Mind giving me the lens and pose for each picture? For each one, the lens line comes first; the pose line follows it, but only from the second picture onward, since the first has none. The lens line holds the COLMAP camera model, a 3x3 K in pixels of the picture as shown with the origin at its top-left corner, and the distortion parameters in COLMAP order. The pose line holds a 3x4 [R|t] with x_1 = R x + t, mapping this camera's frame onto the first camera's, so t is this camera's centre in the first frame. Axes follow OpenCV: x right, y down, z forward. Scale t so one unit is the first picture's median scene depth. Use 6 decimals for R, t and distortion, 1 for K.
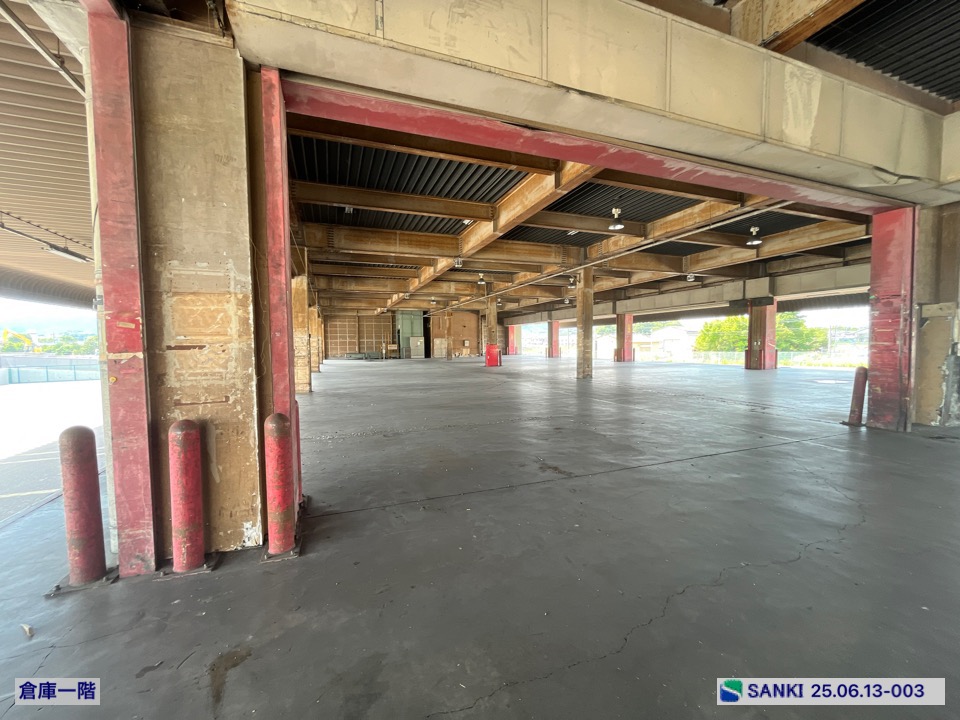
lens RADIAL K [[387.4, 0, 480.6], [0, 387.4, 365.5], [0, 0, 1]] dist [-0.006364, 0.001386]
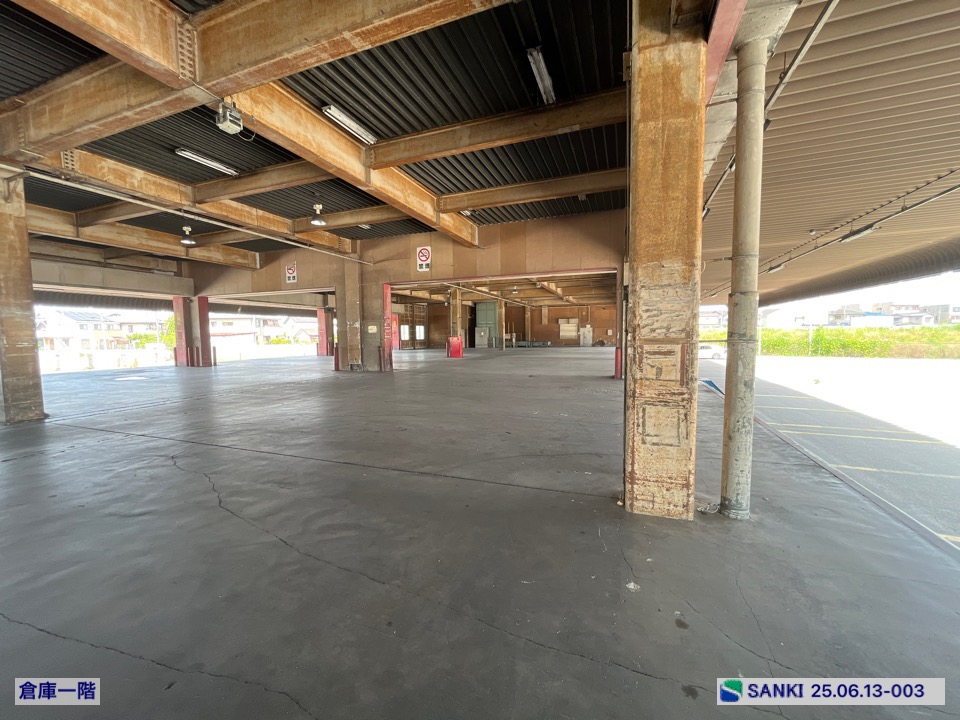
lens RADIAL K [[387.4, 0, 476.6], [0, 387.4, 358.7], [0, 0, 1]] dist [-0.006364, 0.001386]
pose [[-0.749270, -0.018521, 0.662006, -0.345845], [0.059044, 0.993760, 0.094629, -0.042338], [-0.659627, 0.109990, -0.743501, 0.834827]]
